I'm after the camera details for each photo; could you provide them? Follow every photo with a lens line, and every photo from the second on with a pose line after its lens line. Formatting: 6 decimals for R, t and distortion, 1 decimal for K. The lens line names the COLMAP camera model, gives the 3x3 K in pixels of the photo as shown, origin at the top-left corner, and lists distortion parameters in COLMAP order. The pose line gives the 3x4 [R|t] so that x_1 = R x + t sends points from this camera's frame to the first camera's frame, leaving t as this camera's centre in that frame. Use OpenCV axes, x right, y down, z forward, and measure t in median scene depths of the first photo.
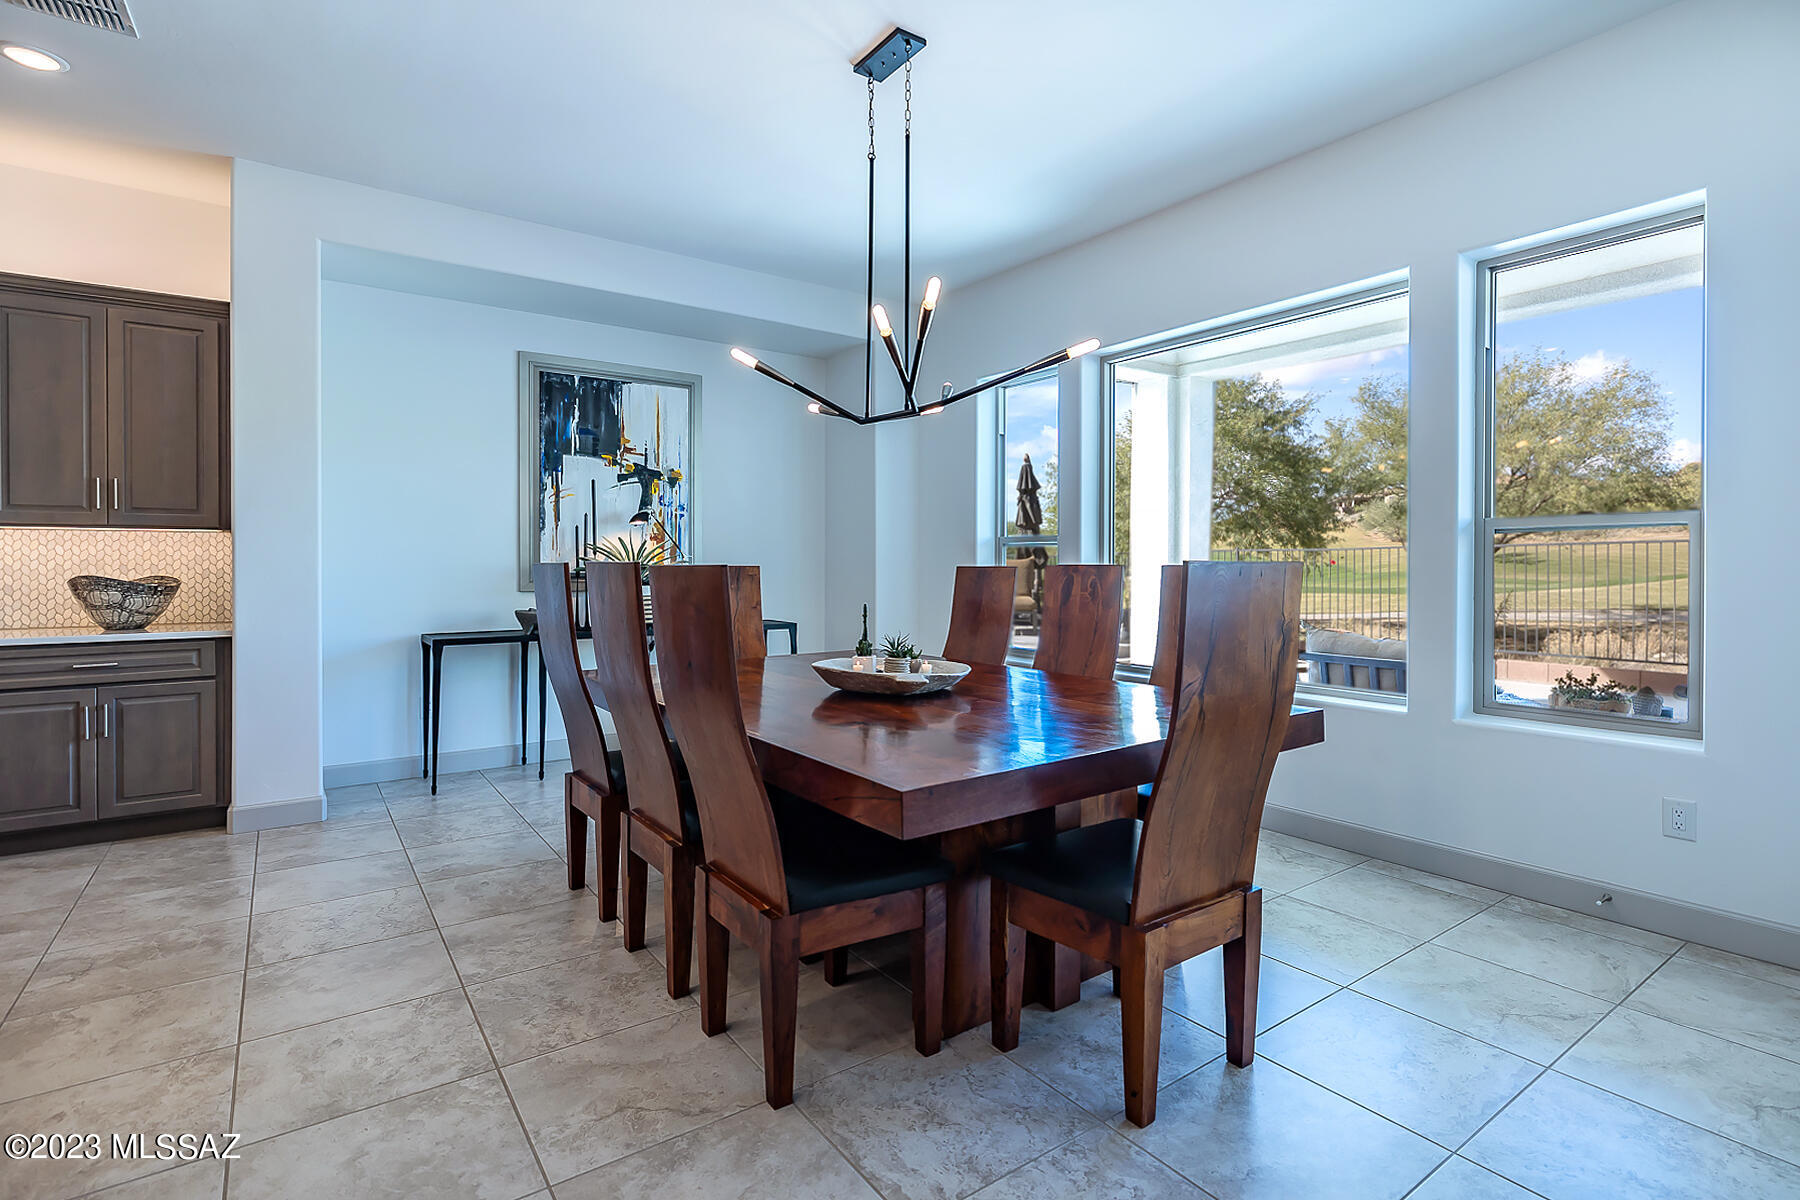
lens RADIAL K [[860.1, 0, 953.4], [0, 860.1, 572.6], [0, 0, 1]] dist [-0.004144, -0.002661]
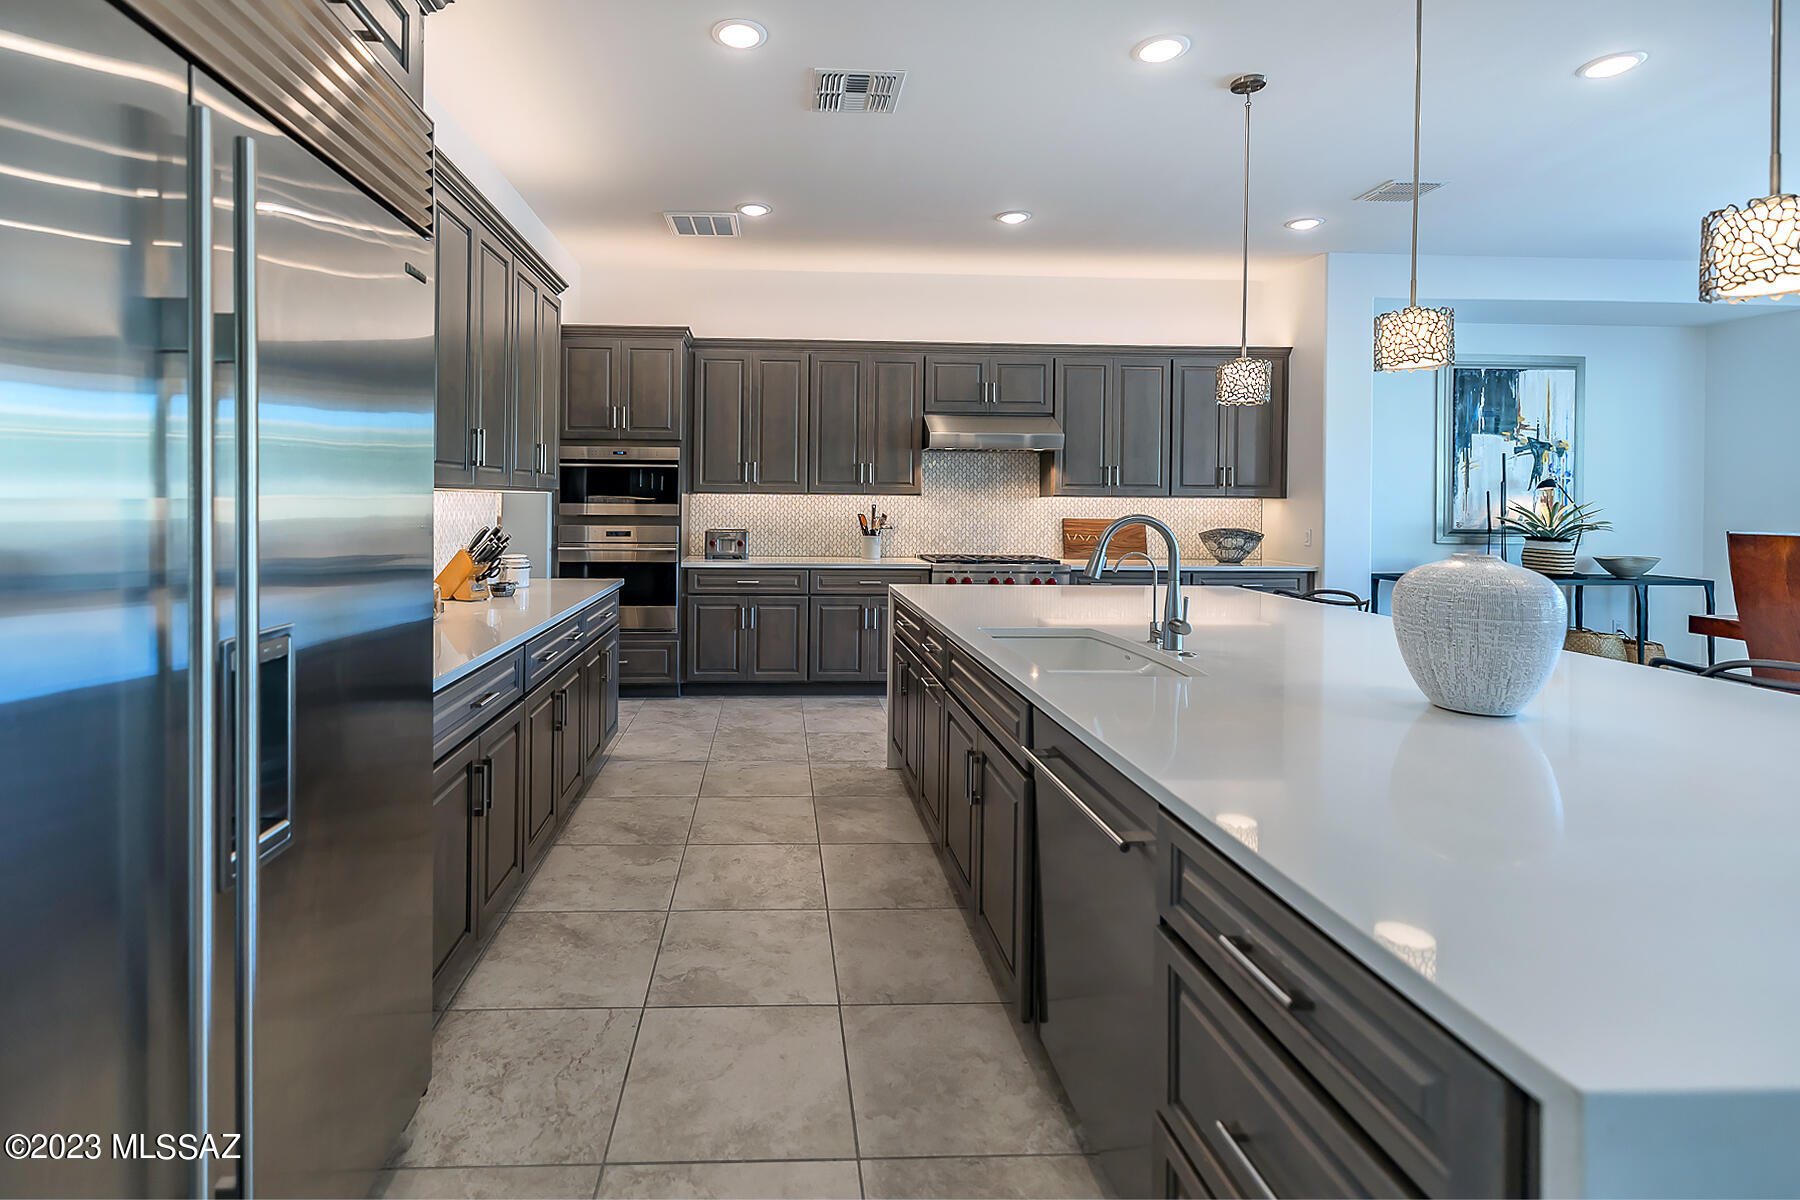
lens RADIAL K [[830.8, 0, 789.3], [0, 830.8, 503.1], [0, 0, 1]] dist [-0.000125, 0.000618]
pose [[0.811484, 0.013919, -0.584209, -0.703311], [-0.014617, 0.999887, 0.003519, -0.034983], [0.584192, 0.005683, 0.811596, -0.694723]]
